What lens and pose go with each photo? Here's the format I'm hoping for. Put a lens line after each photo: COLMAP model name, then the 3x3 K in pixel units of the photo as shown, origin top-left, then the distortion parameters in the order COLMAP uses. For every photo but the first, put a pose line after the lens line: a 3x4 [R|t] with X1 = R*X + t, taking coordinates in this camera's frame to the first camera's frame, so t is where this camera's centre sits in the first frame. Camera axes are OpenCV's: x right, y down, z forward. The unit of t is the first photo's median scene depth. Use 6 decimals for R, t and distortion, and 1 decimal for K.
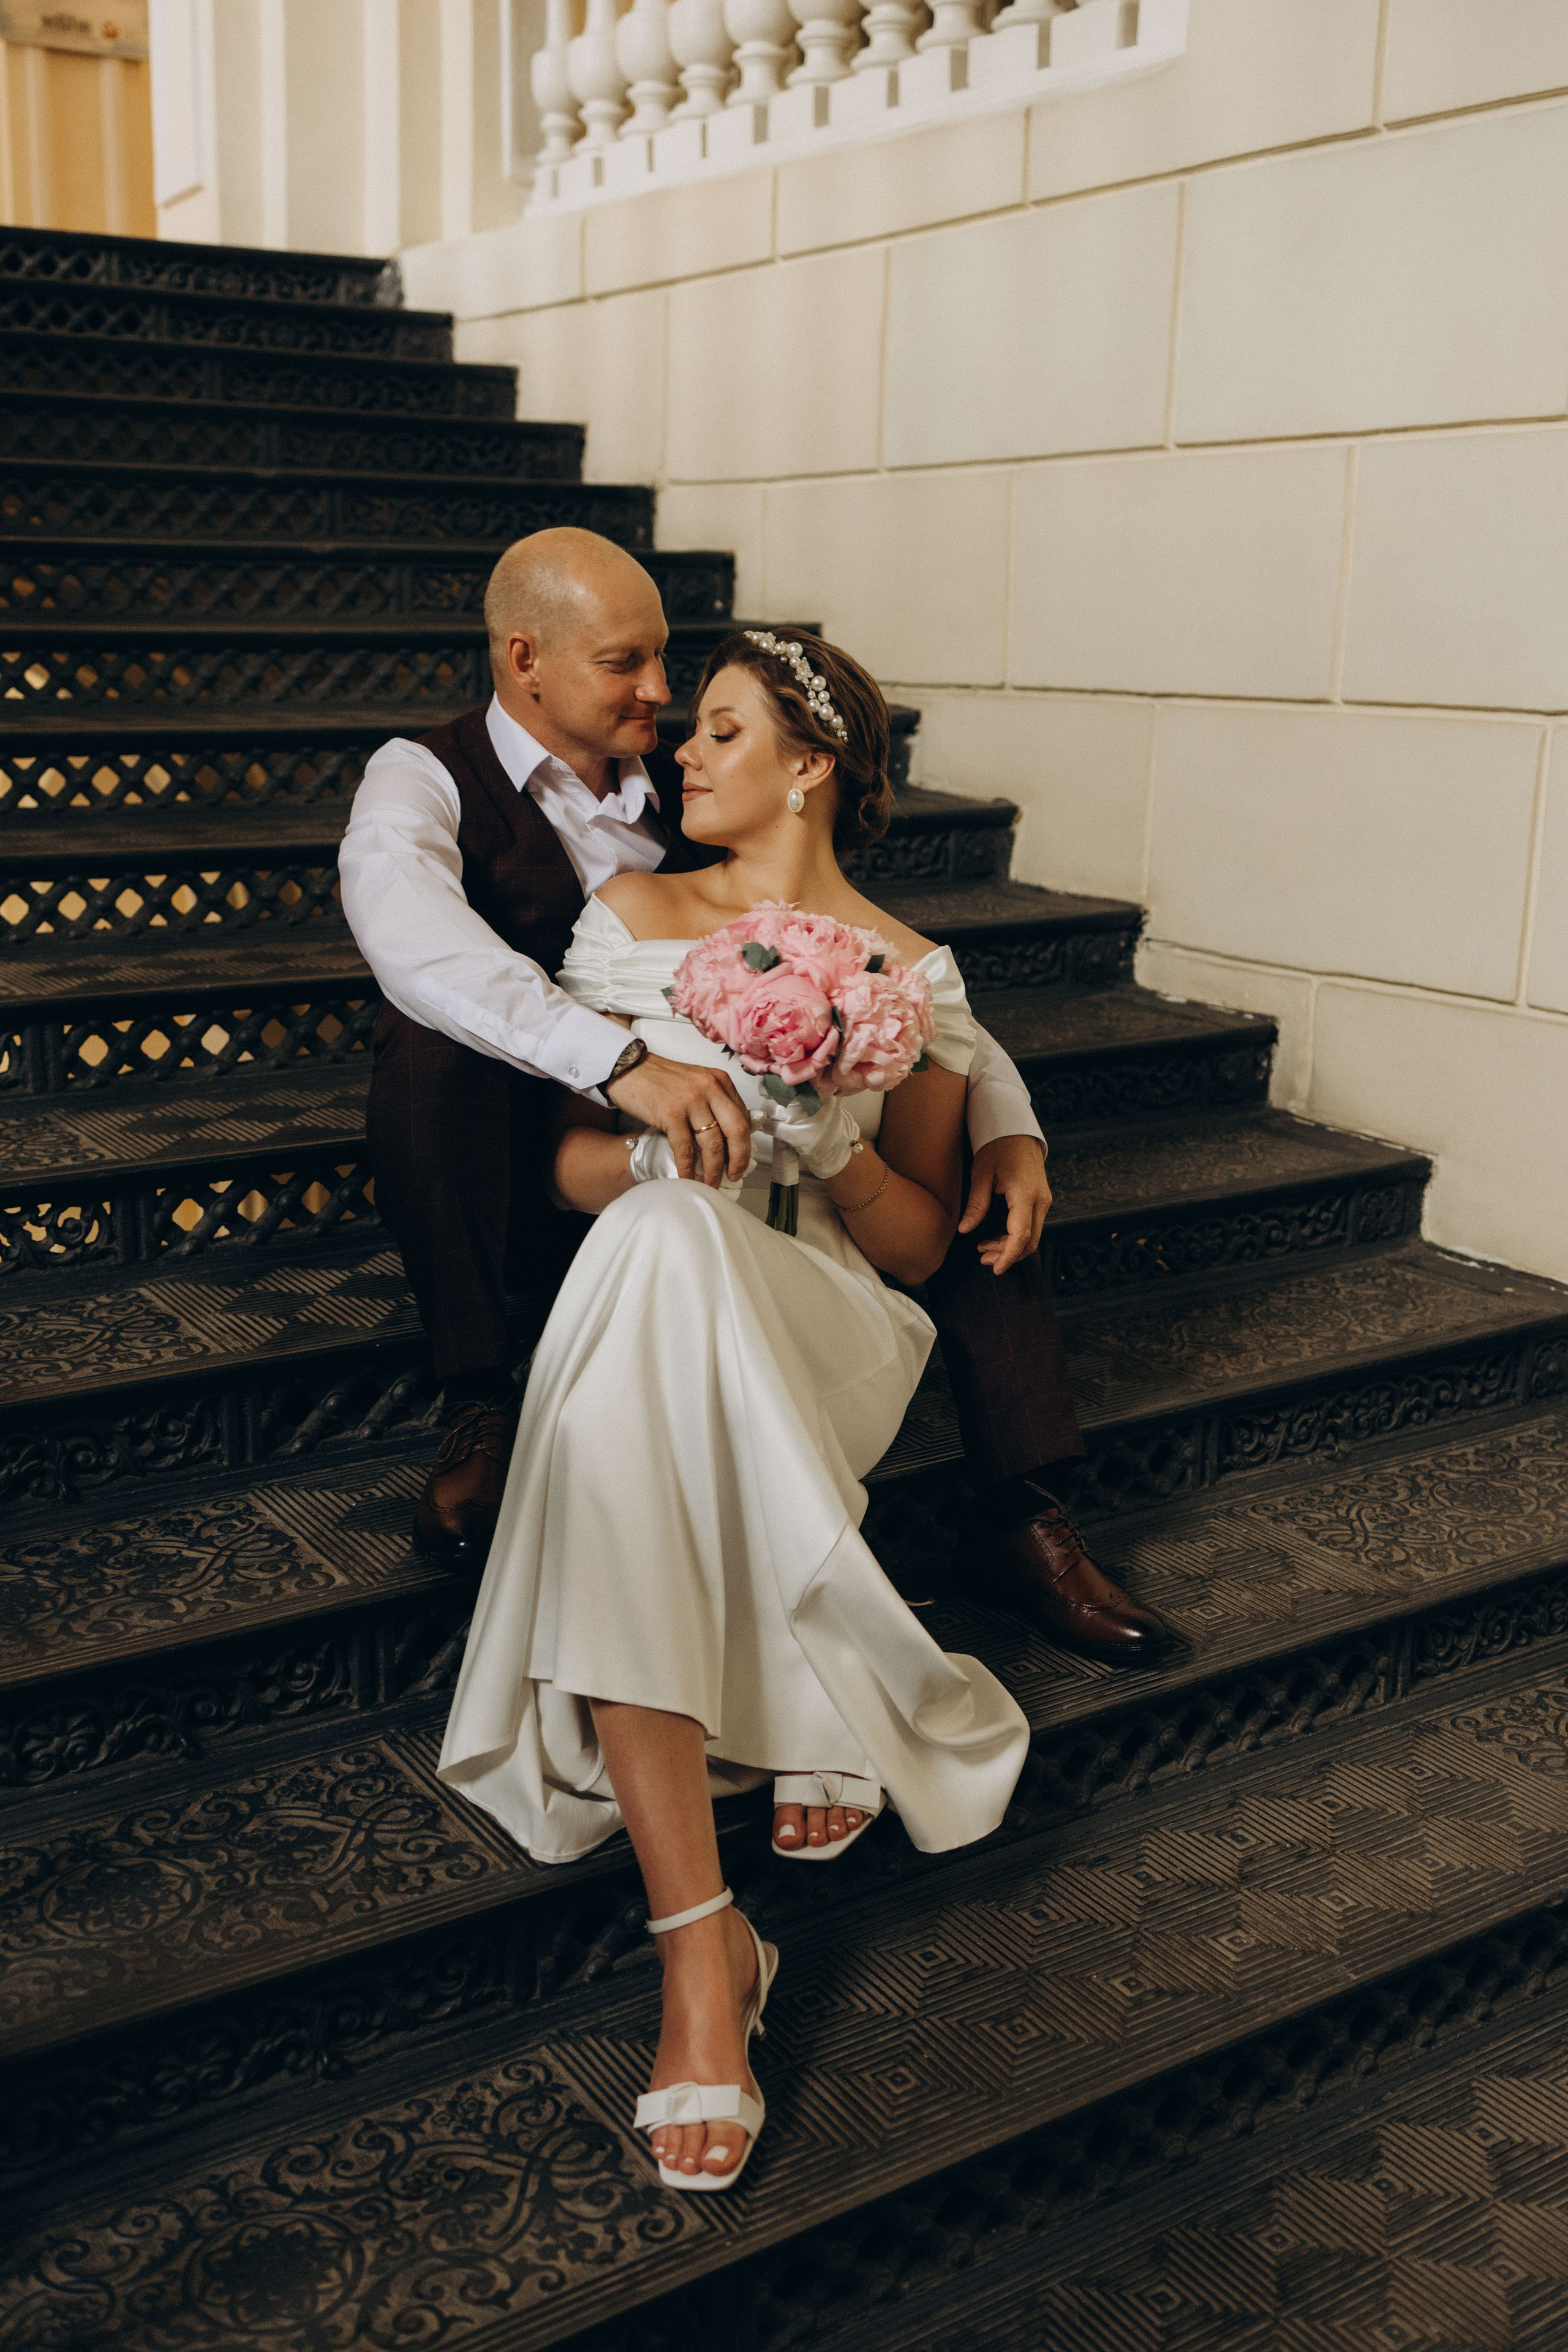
lens RADIAL K [[2302.0, 0, 787.0], [0, 2302.0, 1131.1], [0, 0, 1]] dist [0.023162, -0.060917]
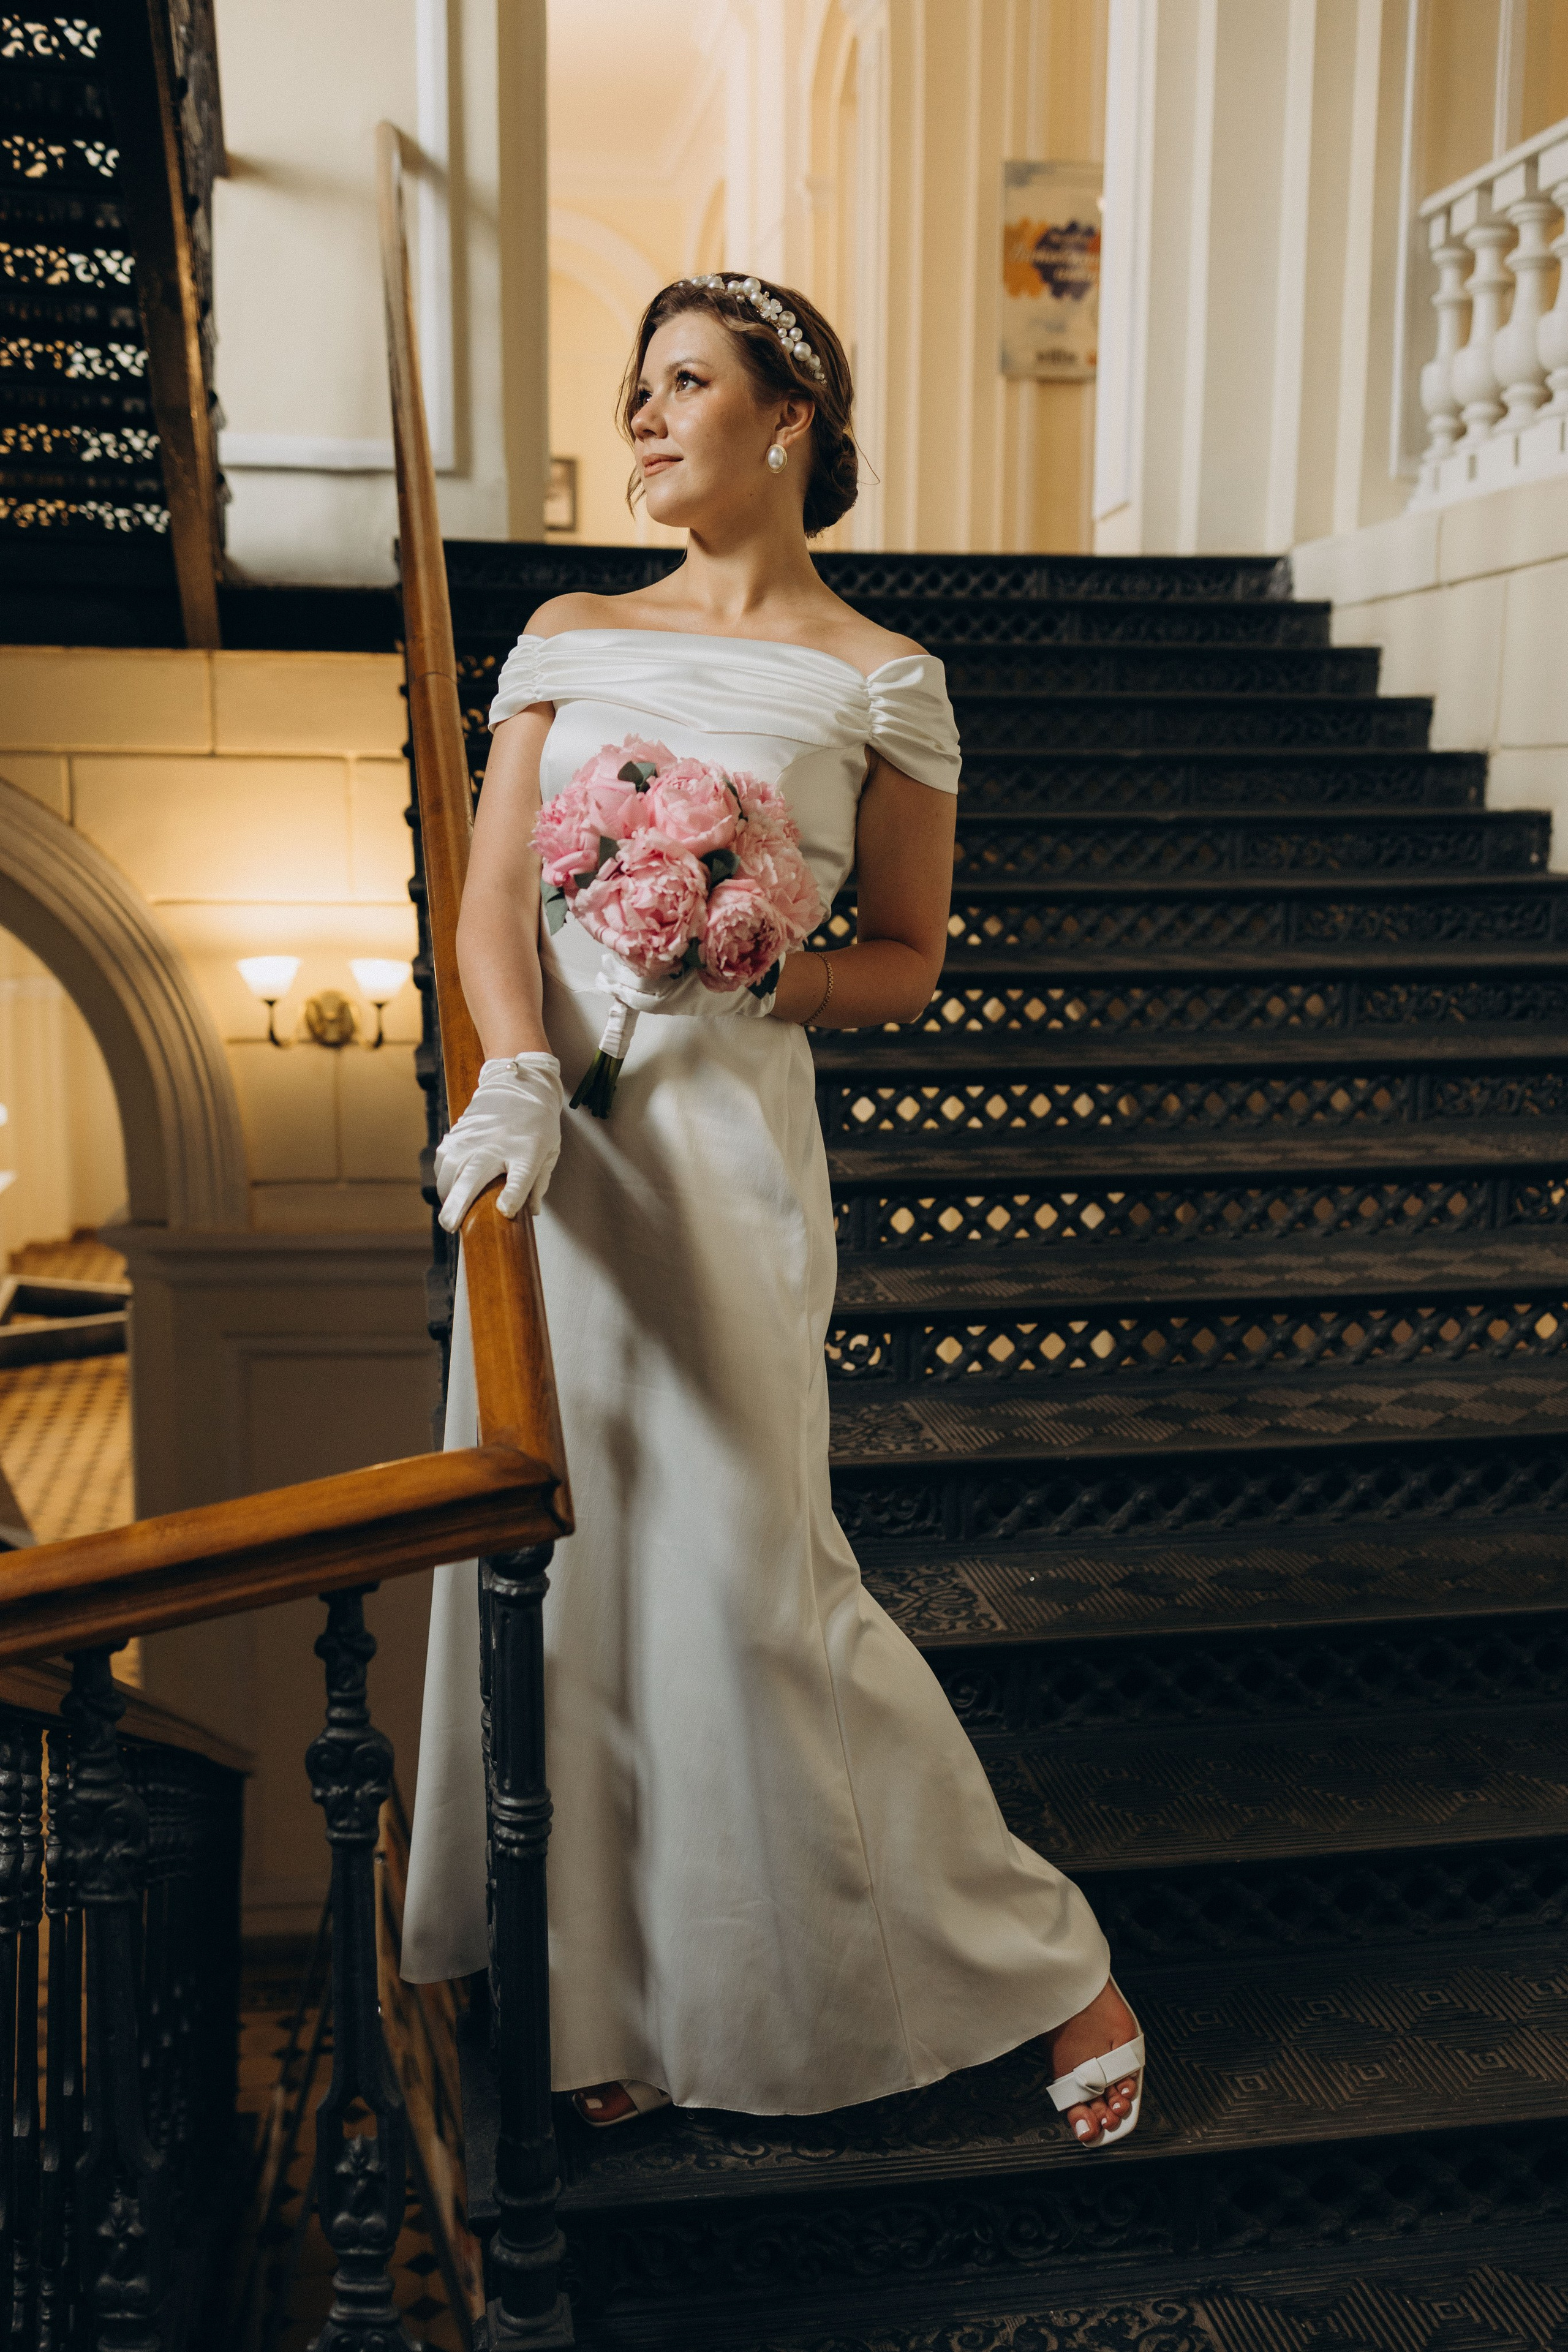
lens RADIAL K [[2248.9, 0, 784.0], [0, 2248.9, 1176.0], [0, 0, 1]] dist [0.024744, -0.076475]
pose [[0.912987, 0.045032, -0.405495, 0.092475], [-0.076864, 0.995077, -0.062555, 0.015181], [0.400682, 0.088280, 0.911954, -0.103973]]
